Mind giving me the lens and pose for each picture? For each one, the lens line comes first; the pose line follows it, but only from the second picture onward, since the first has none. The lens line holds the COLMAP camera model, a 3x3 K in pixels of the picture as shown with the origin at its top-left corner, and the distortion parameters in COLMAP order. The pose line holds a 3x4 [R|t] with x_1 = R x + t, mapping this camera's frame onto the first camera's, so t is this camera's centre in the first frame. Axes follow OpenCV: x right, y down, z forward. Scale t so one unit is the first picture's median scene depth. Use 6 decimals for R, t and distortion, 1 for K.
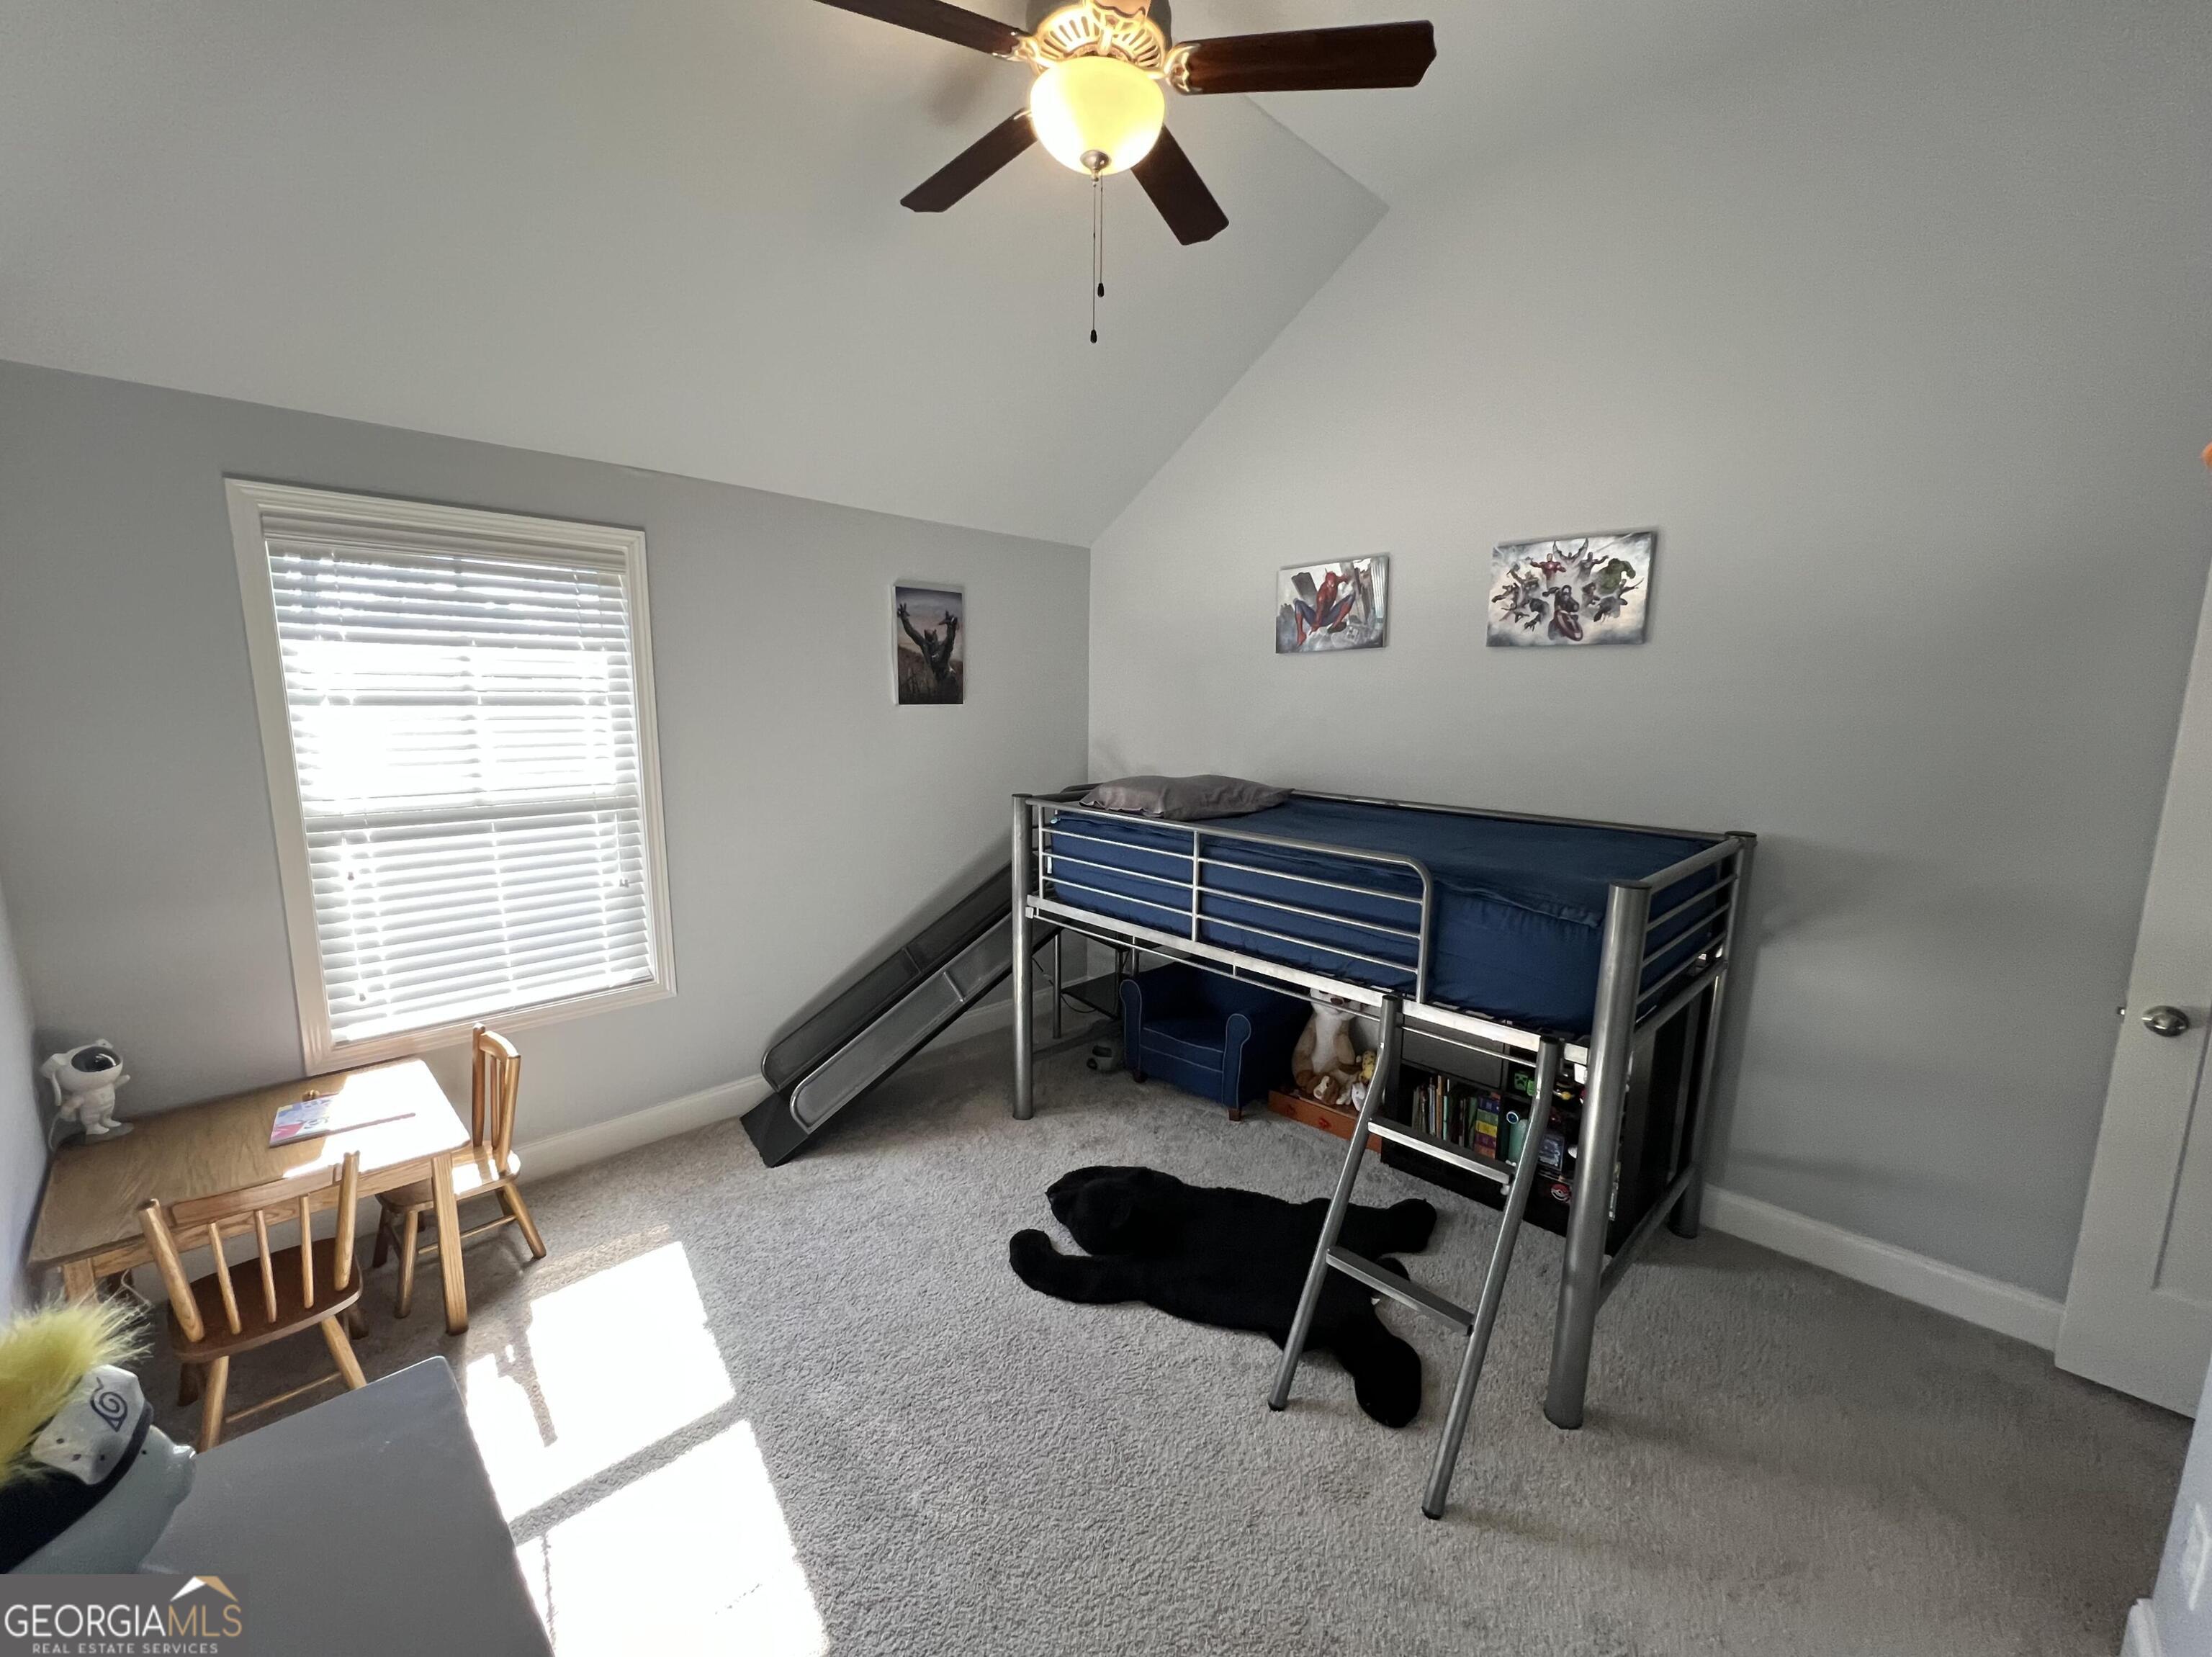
lens RADIAL K [[889.0, 0, 1161.0], [0, 889.0, 826.5], [0, 0, 1]] dist [0.000127, 0.000205]
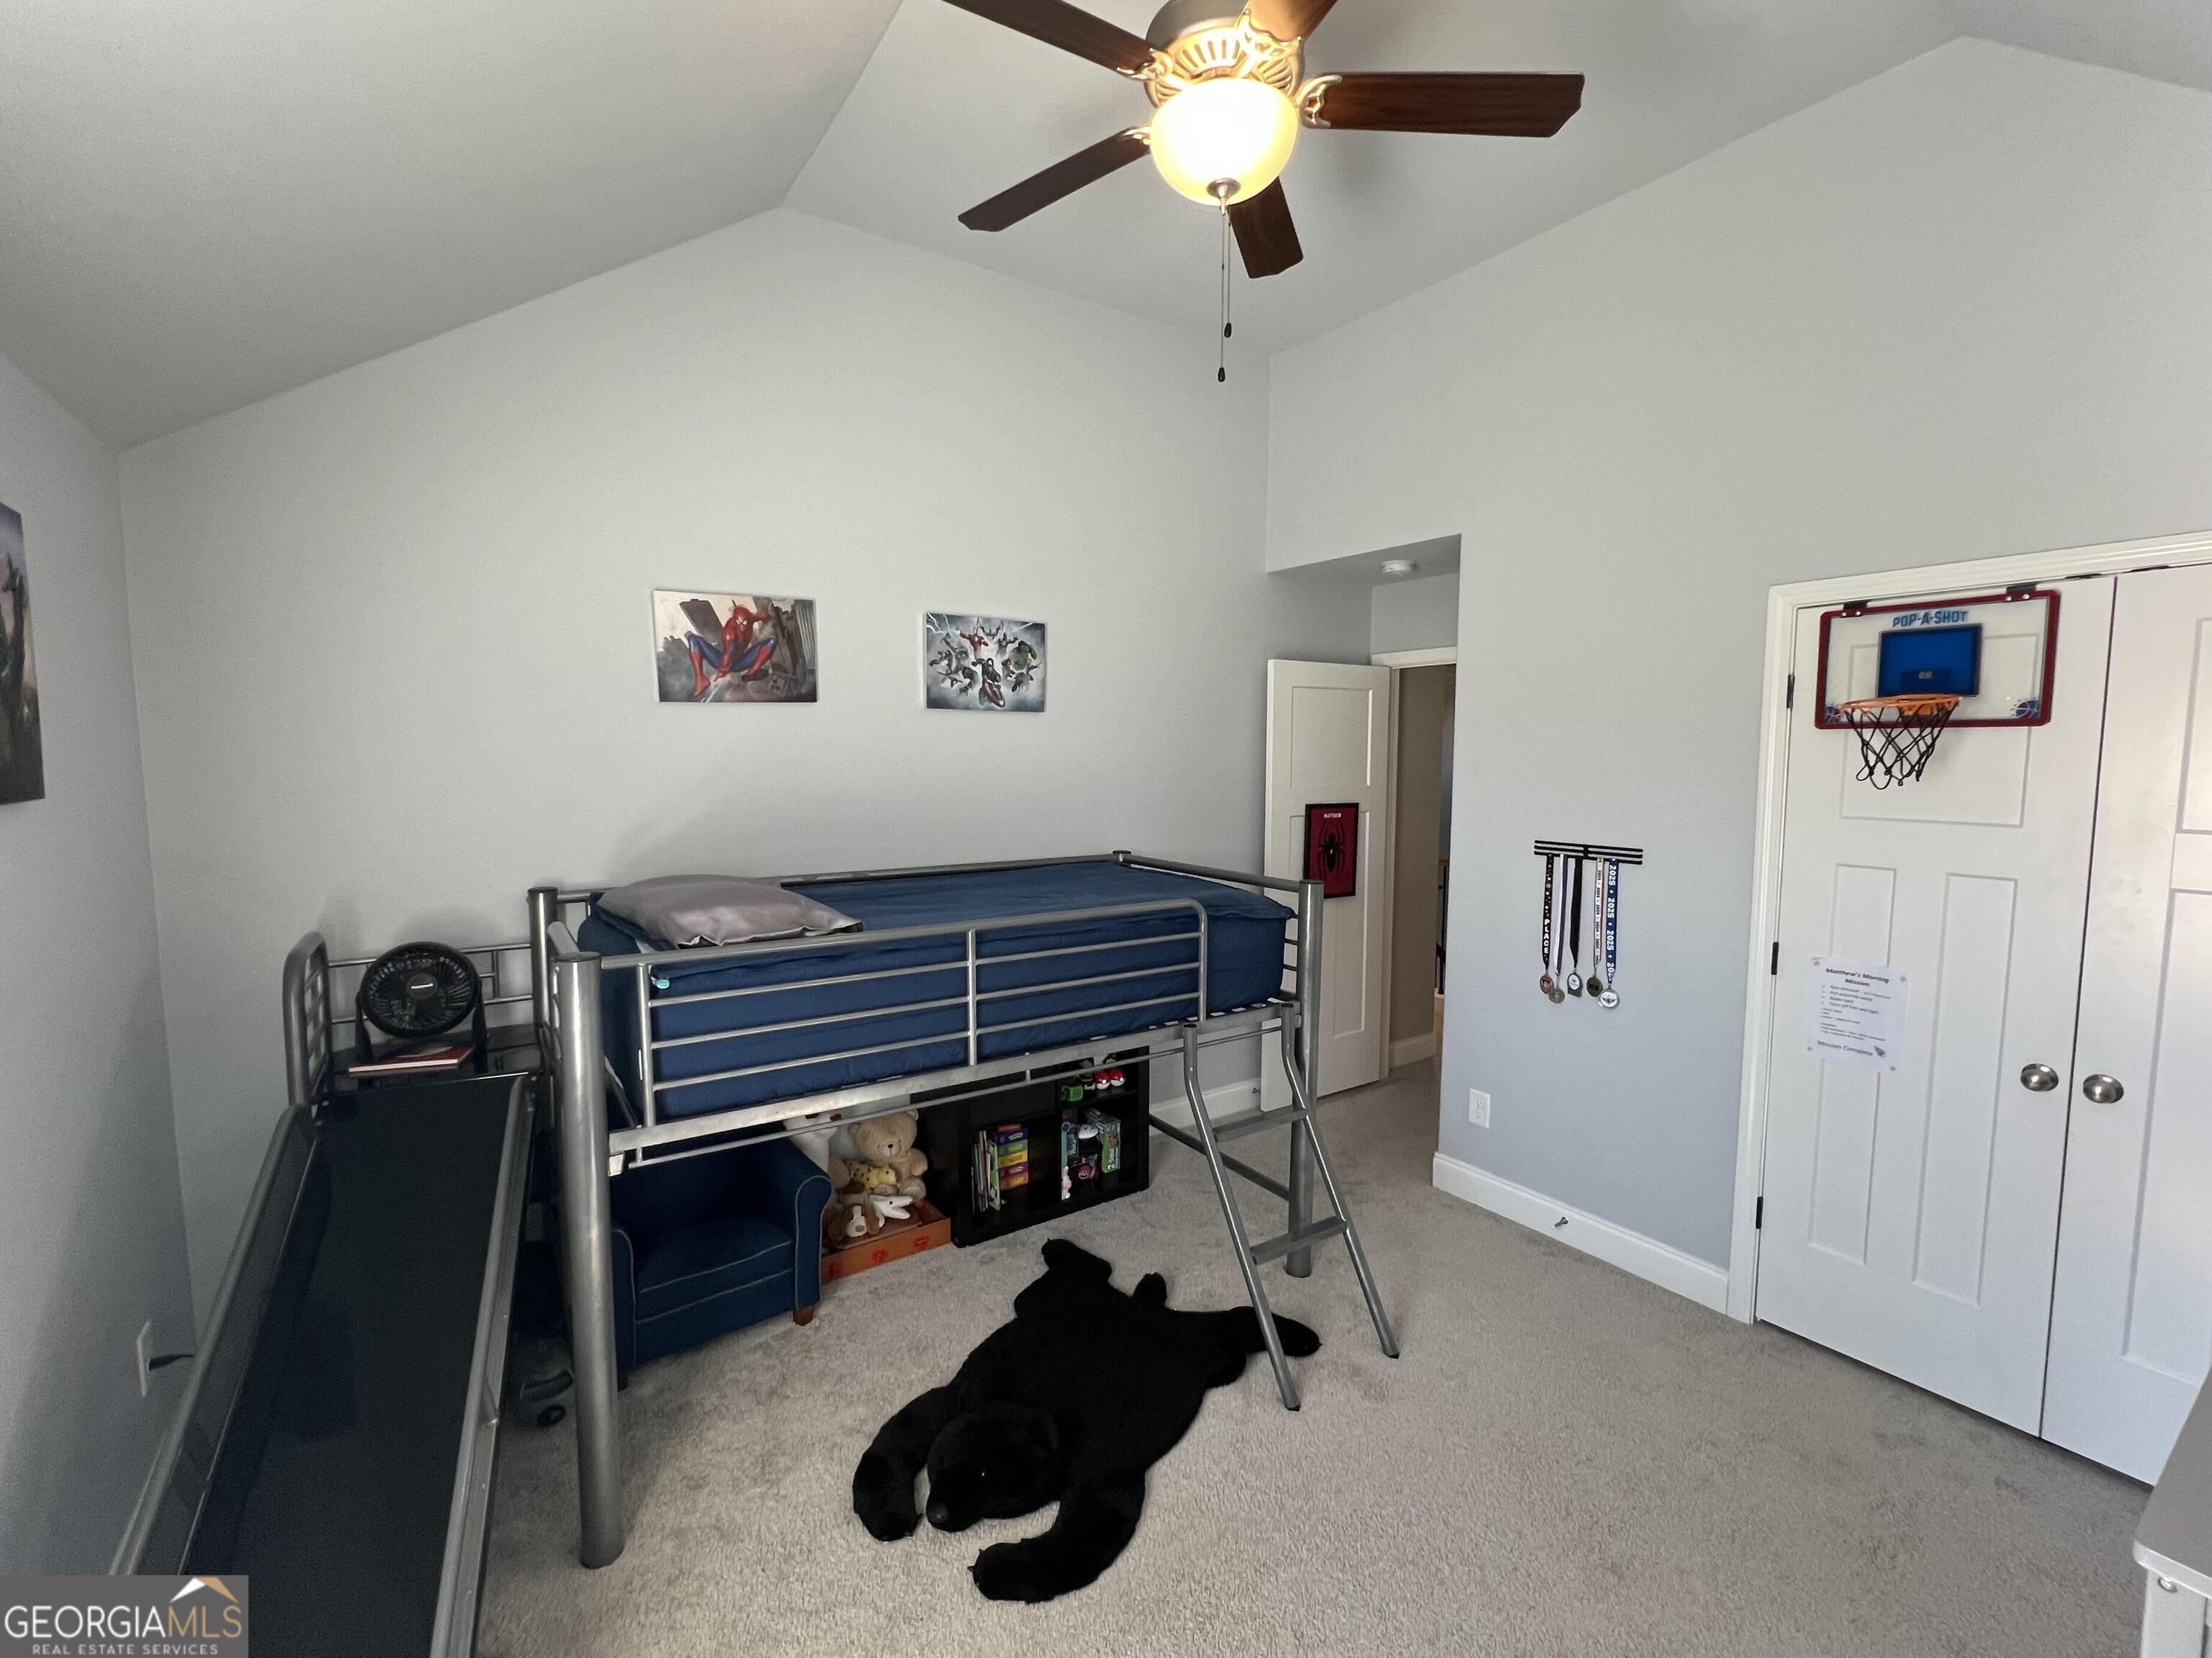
lens RADIAL K [[888.9, 0, 1161.0], [0, 888.9, 827.0], [0, 0, 1]] dist [0.000127, 0.000205]
pose [[0.225342, -0.096087, 0.969530, -0.606329], [0.144959, 0.987355, 0.064162, -0.098718], [-0.963436, 0.126083, 0.236421, 0.543070]]
